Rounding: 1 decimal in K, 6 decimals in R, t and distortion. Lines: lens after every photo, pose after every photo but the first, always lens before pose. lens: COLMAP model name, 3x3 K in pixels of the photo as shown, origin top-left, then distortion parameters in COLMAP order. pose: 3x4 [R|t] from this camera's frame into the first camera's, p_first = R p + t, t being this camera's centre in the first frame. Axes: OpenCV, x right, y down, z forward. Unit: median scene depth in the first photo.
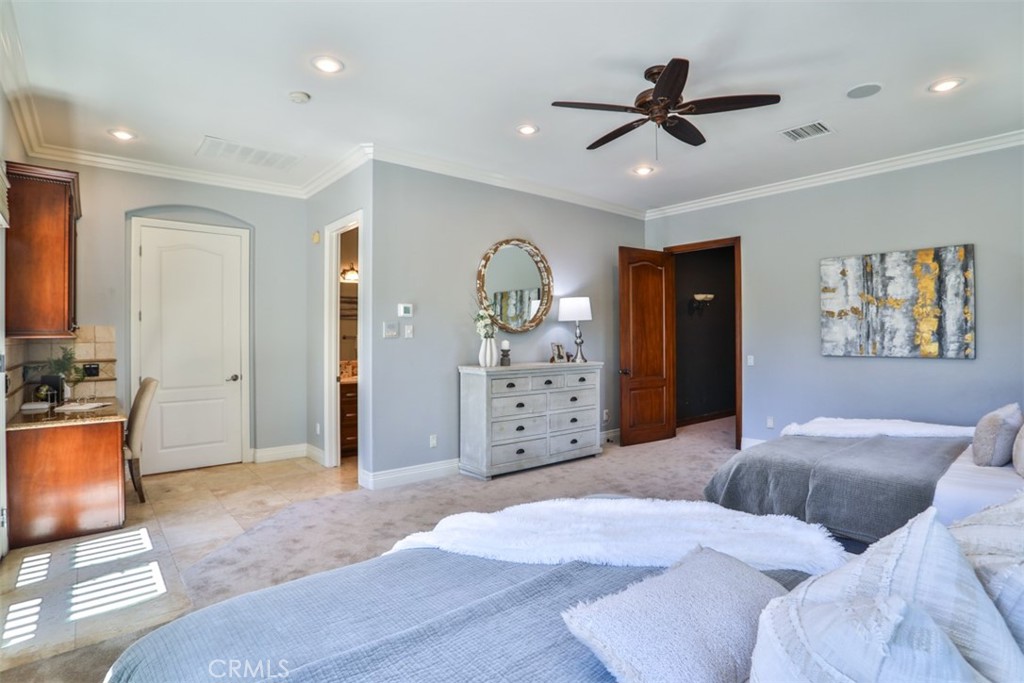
lens RADIAL K [[527.9, 0, 513.5], [0, 527.9, 337.7], [0, 0, 1]] dist [-0.069149, 0.025988]
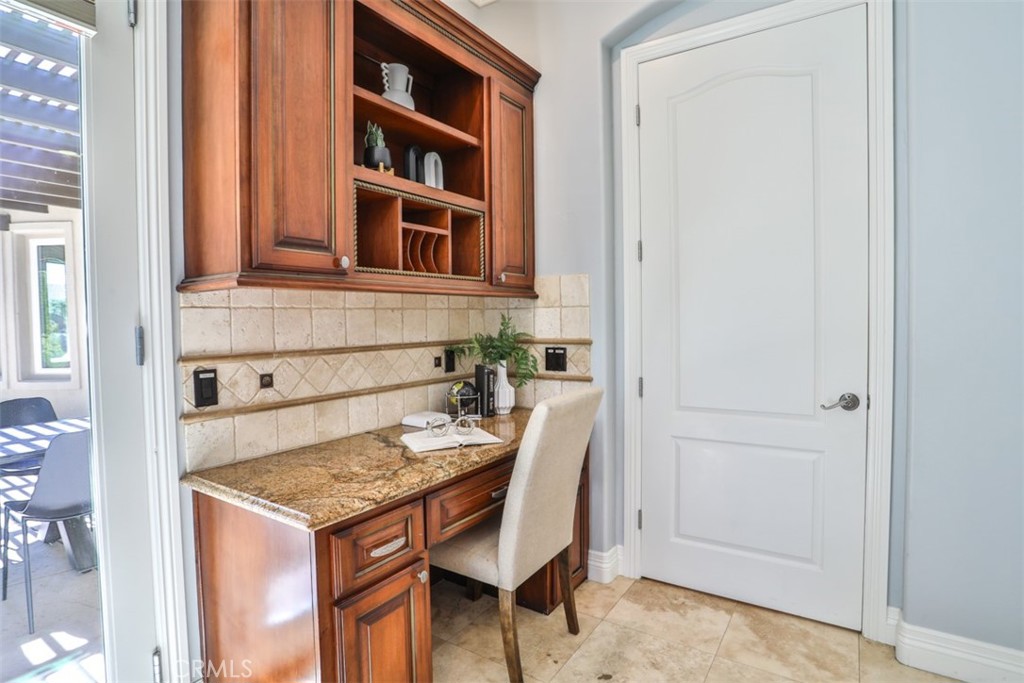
lens RADIAL K [[527.9, 0, 515.8], [0, 527.9, 339.5], [0, 0, 1]] dist [-0.069149, 0.025988]
pose [[0.289773, 0.037178, -0.956373, -0.324146], [0.006775, 0.999141, 0.040894, 0.021320], [0.957072, -0.018329, 0.289272, 0.831155]]
